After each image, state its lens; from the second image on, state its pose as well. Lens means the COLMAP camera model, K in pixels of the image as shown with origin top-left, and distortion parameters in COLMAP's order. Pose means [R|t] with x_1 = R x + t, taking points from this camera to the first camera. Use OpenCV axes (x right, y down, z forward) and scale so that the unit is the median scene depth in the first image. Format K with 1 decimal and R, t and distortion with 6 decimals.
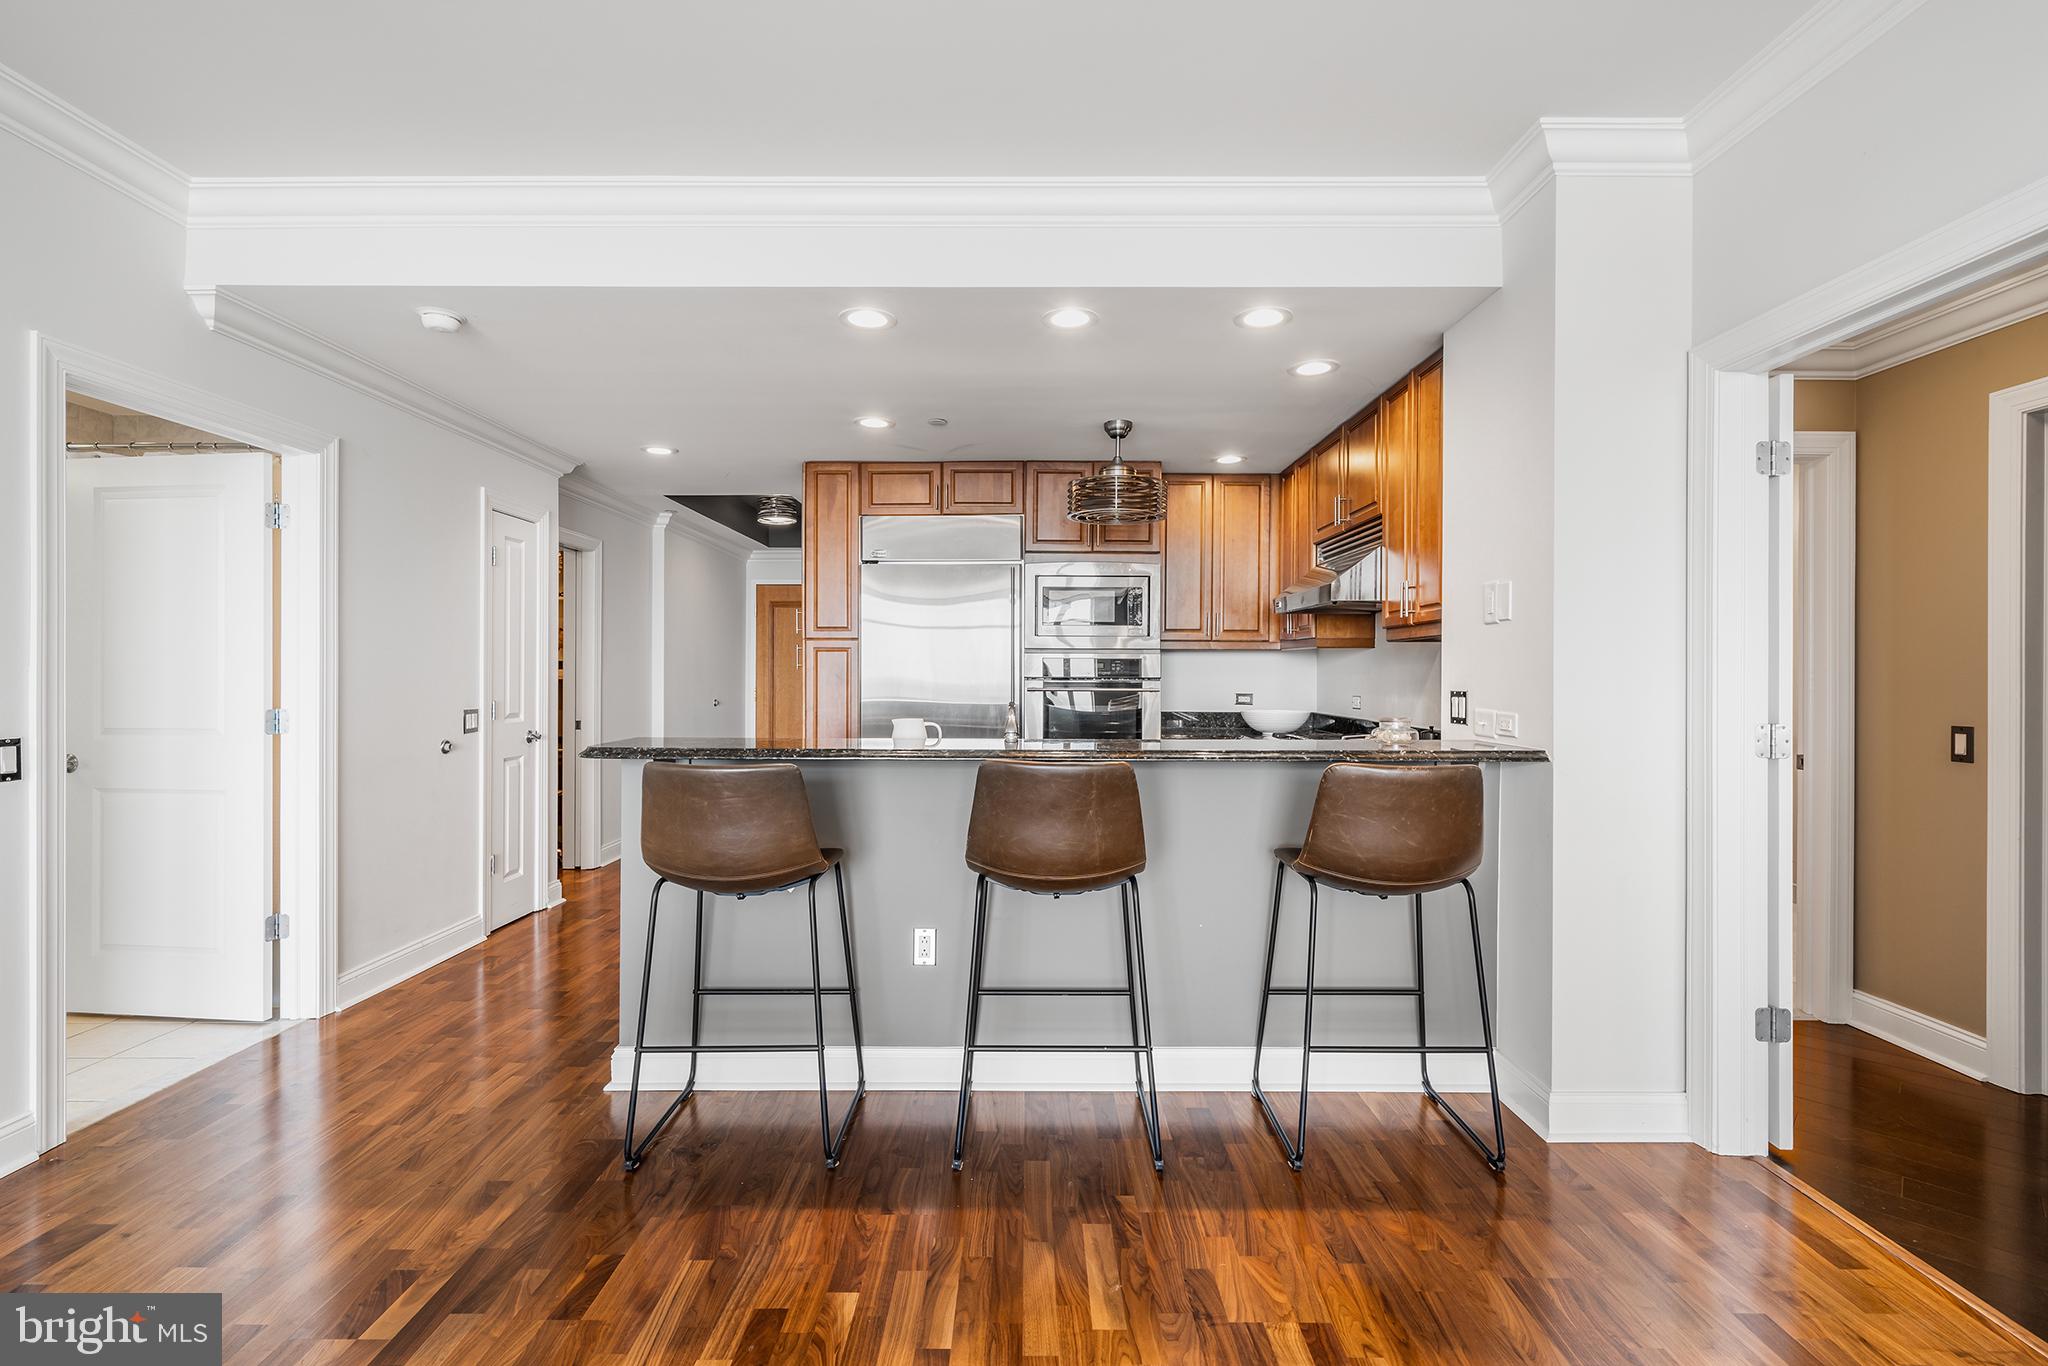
lens RADIAL K [[872.1, 0, 1027.2], [0, 872.1, 676.9], [0, 0, 1]] dist [0.001949, -0.000244]
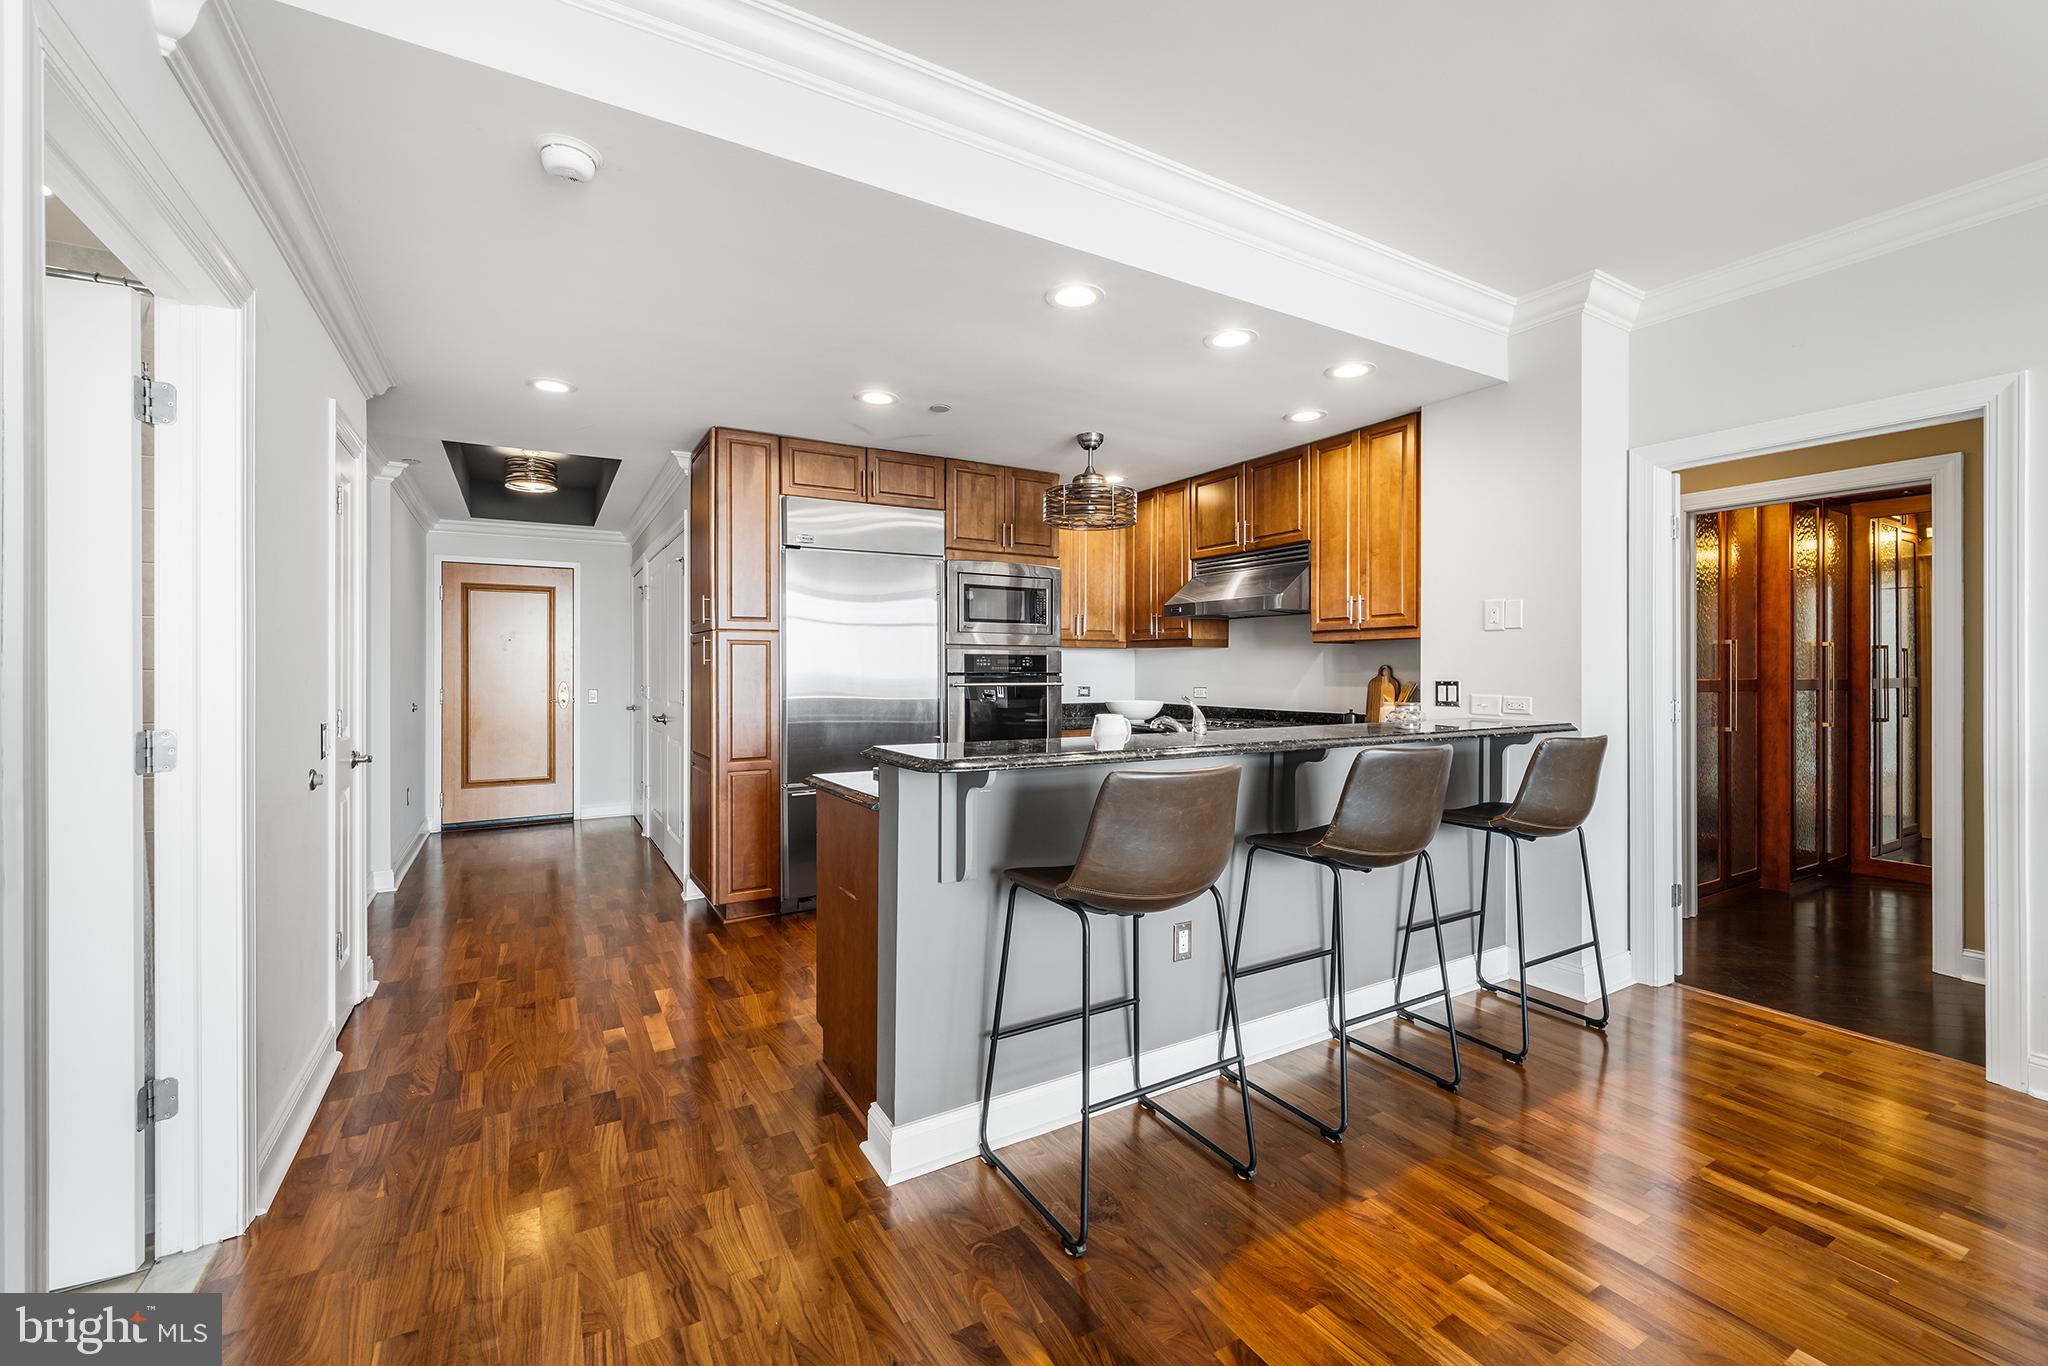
lens RADIAL K [[803.0, 0, 1010.1], [0, 803.0, 672.0], [0, 0, 1]] dist [-0.000392, 0.001090]
pose [[0.871190, -0.004234, 0.490928, -0.424304], [0.004668, 0.999989, 0.000342, -0.000325], [-0.490924, 0.001994, 0.871200, 0.168900]]
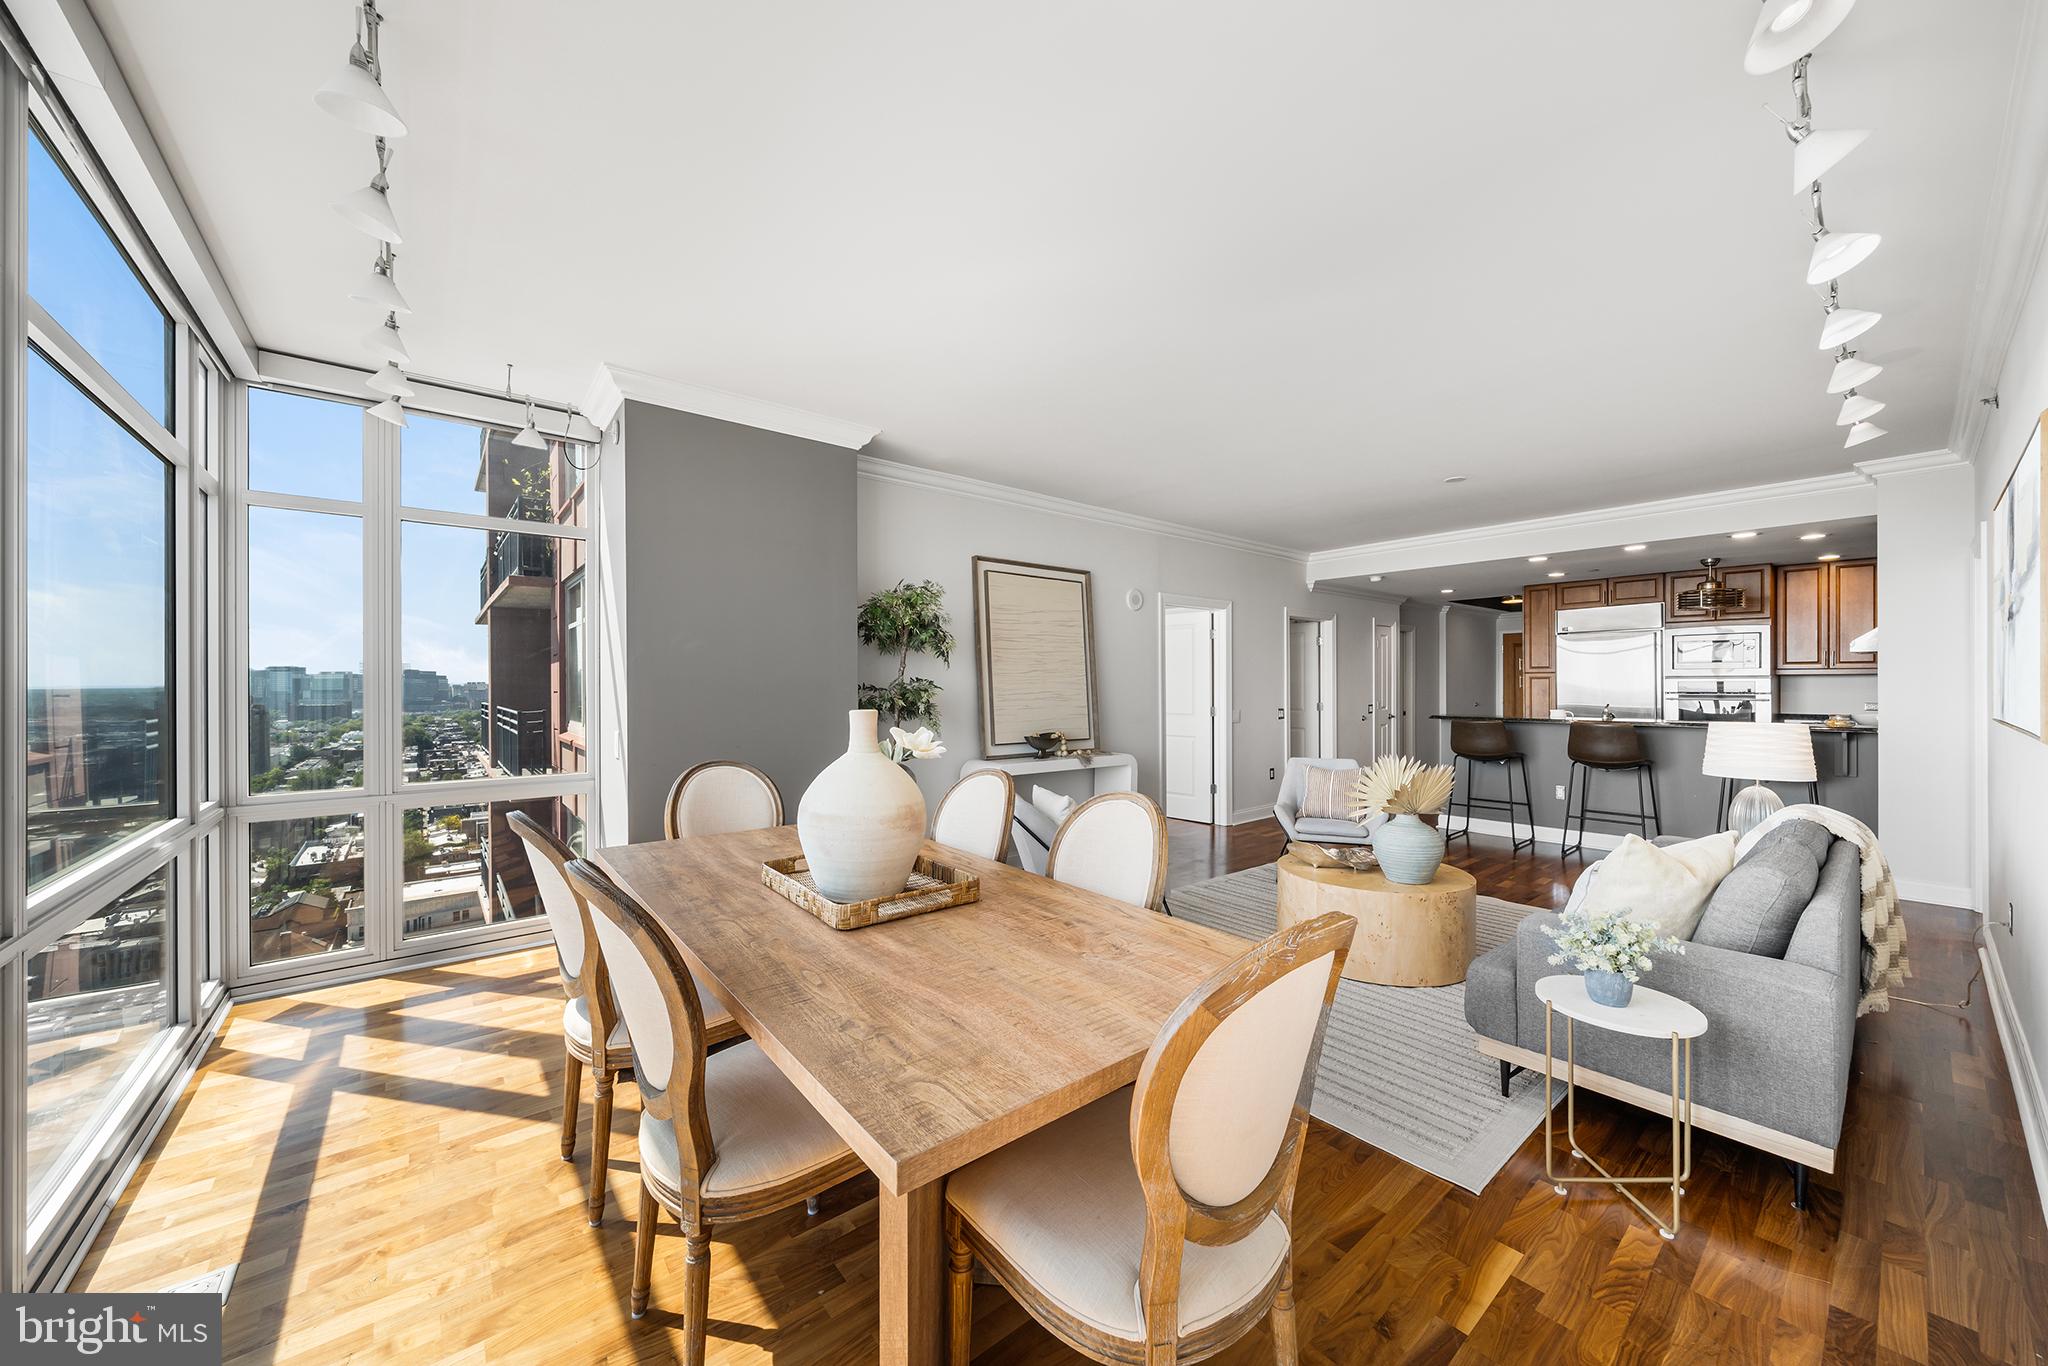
lens RADIAL K [[745.8, 0, 1016.6], [0, 745.8, 669.3], [0, 0, 1]] dist [-0.002207, 0.000017]
pose [[0.619014, -0.020484, -0.785113, 0.386699], [0.002651, 0.999709, -0.023993, -0.015116], [0.785375, 0.012771, 0.618888, -1.031600]]
